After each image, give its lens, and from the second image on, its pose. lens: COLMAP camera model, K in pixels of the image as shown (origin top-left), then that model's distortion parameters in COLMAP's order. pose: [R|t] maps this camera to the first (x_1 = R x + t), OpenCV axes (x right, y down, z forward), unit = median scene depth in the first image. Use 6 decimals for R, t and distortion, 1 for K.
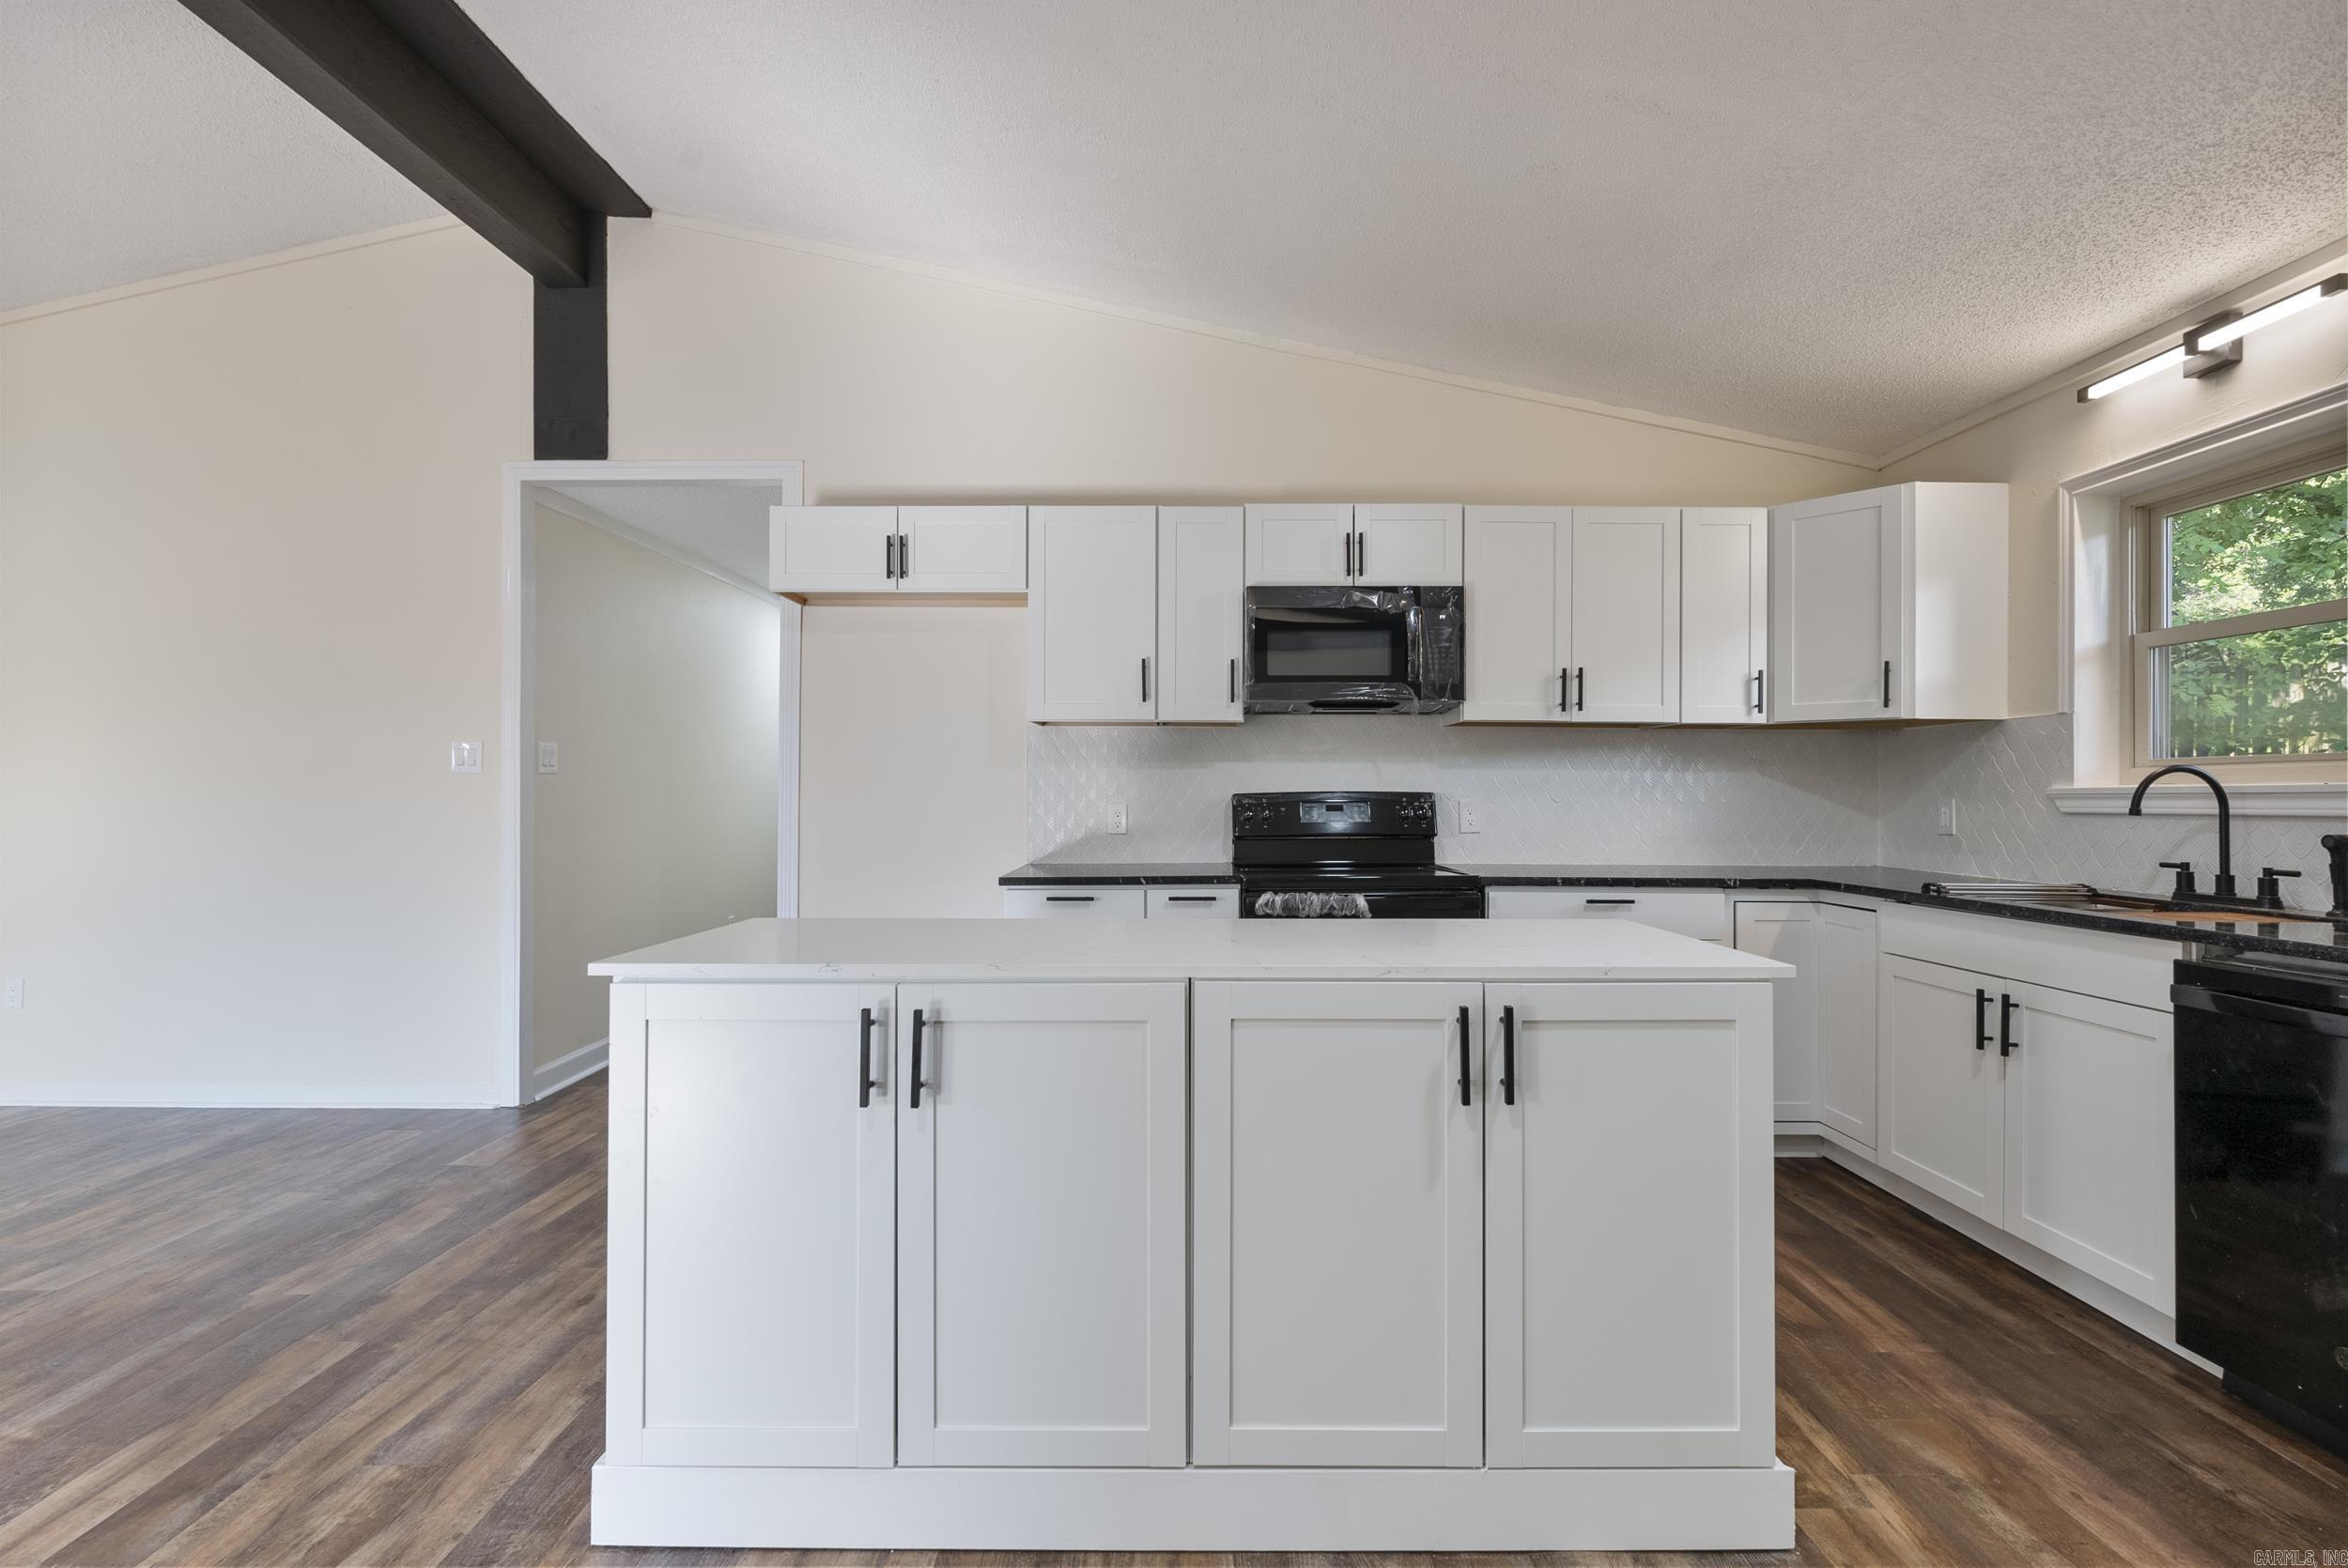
lens RADIAL K [[1039.4, 0, 1171.0], [0, 1039.4, 781.5], [0, 0, 1]] dist [-0.007302, 0.001932]
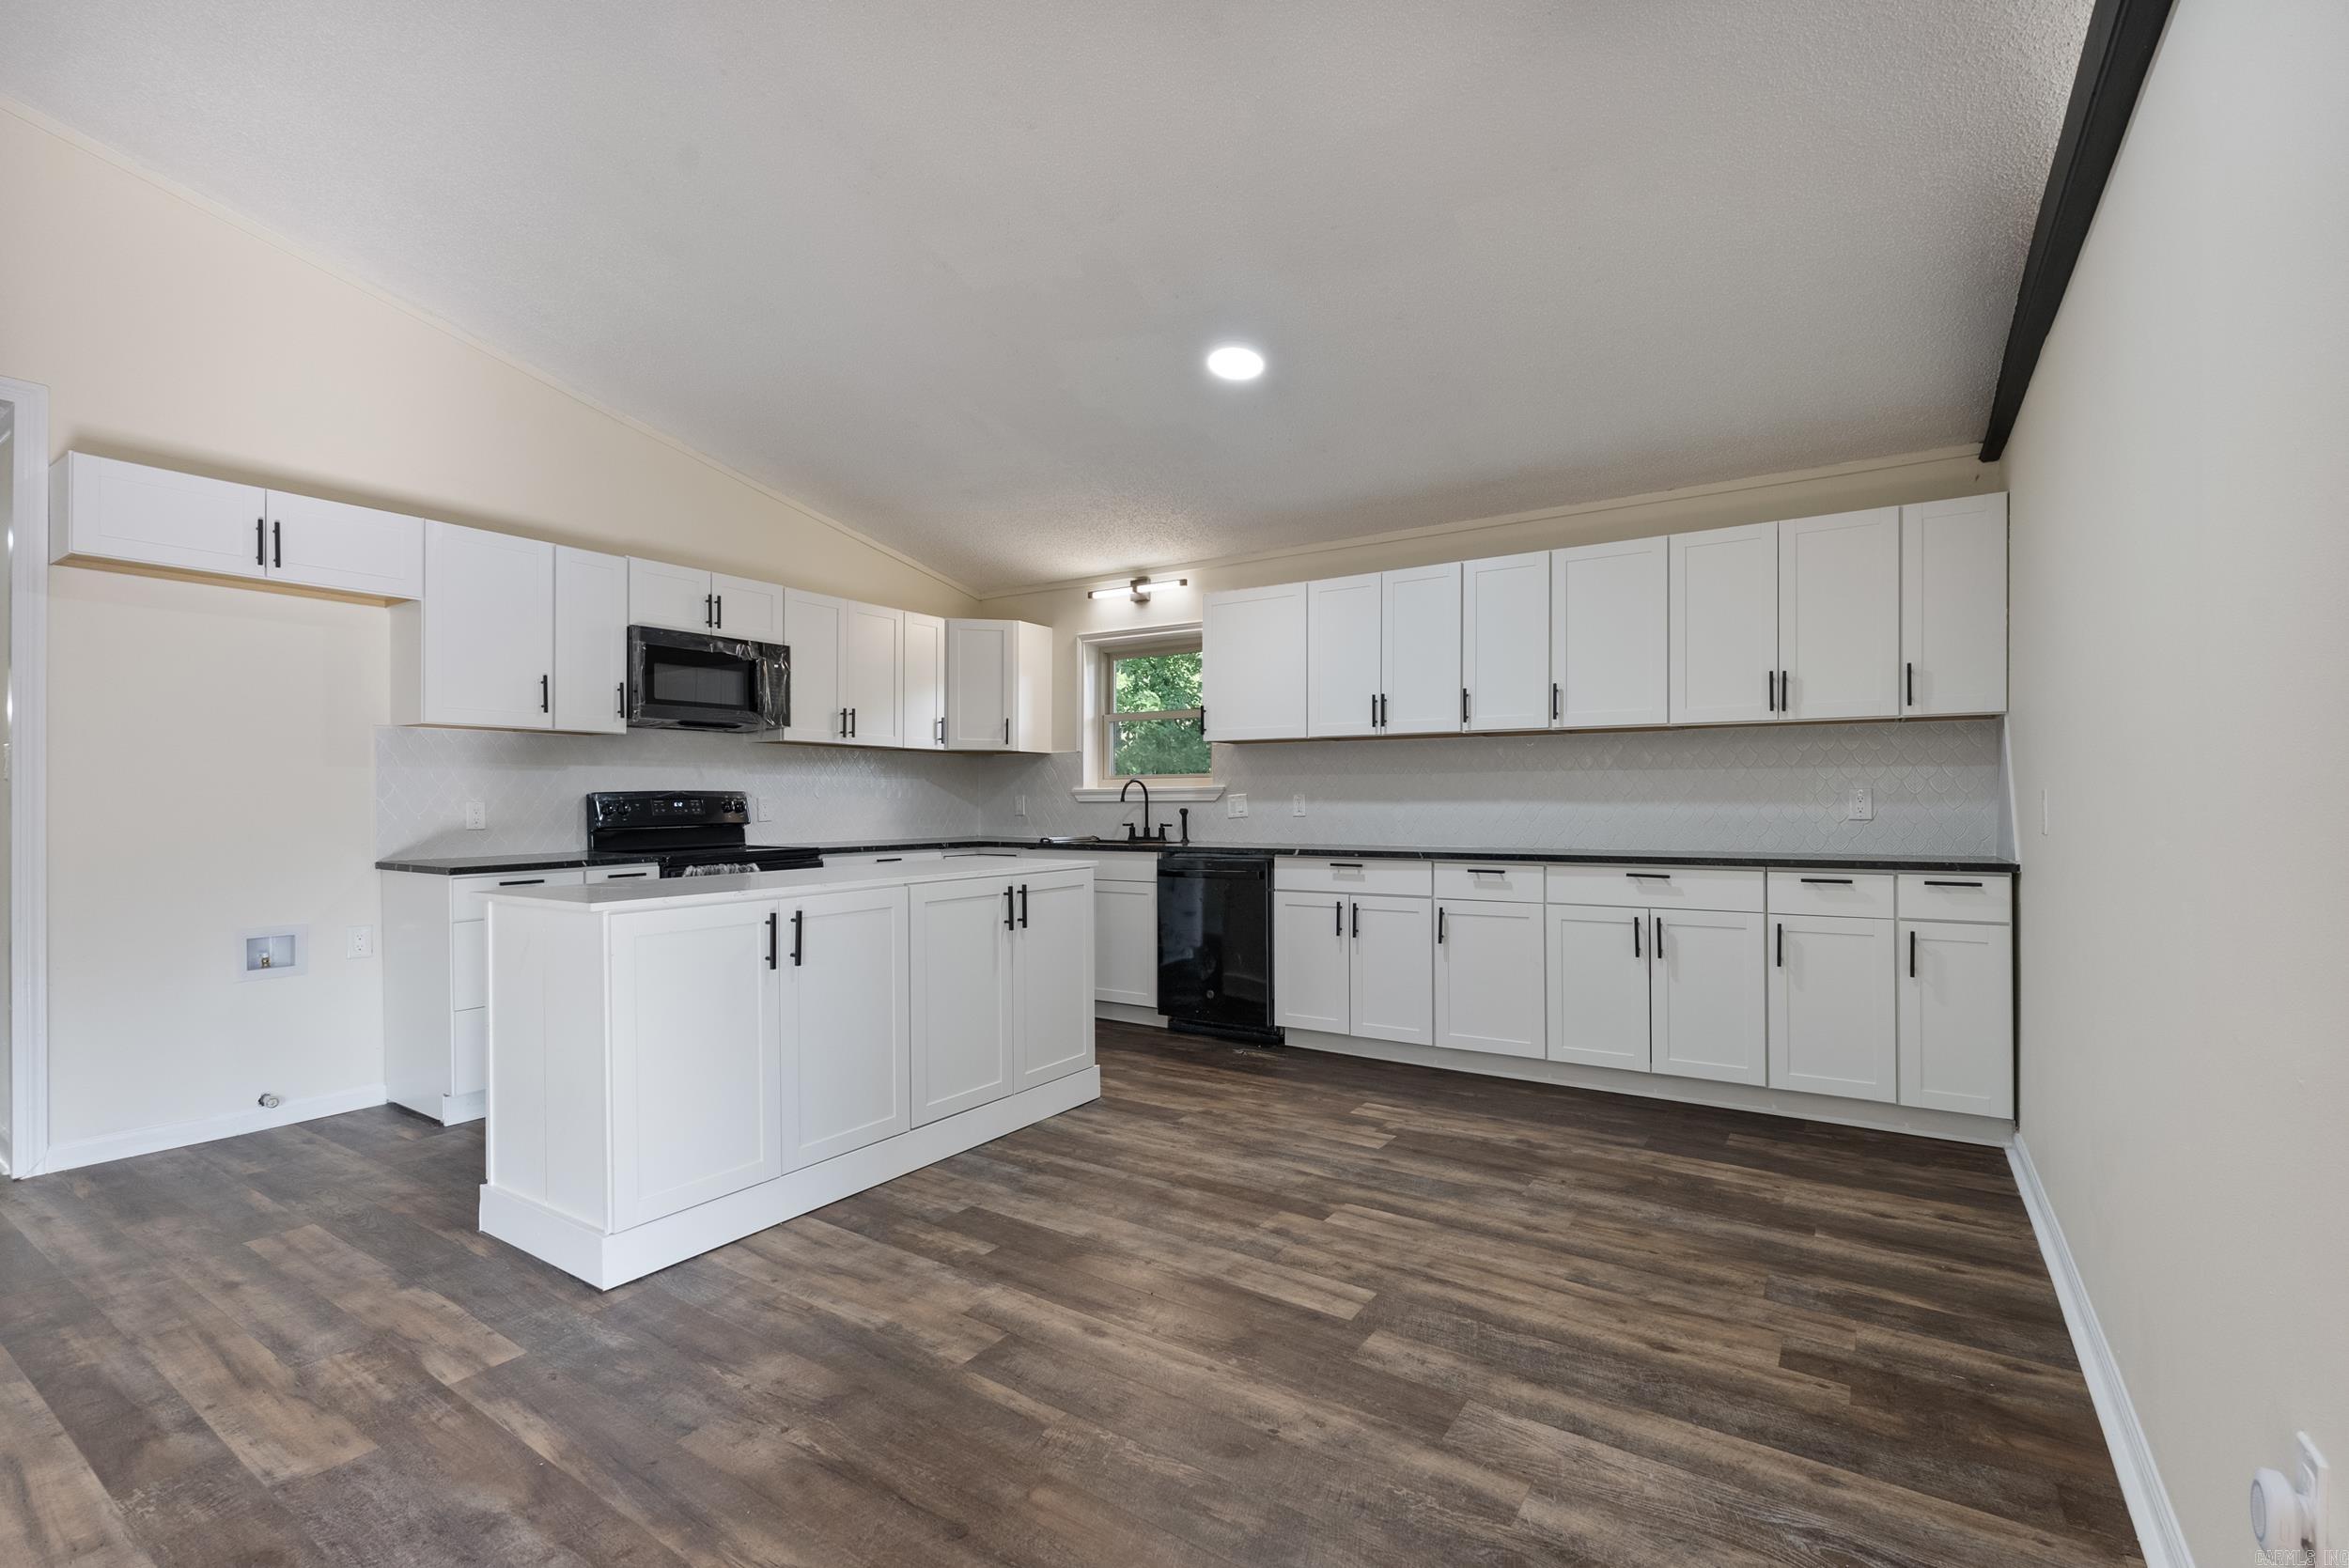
lens RADIAL K [[1039.9, 0, 1175.0], [0, 1039.9, 803.9], [0, 0, 1]] dist [-0.007302, 0.001932]
pose [[0.552292, -0.007370, 0.833618, -0.660016], [-0.006611, 0.999891, 0.013220, 0.006076], [-0.833624, -0.012812, 0.552183, -0.243559]]
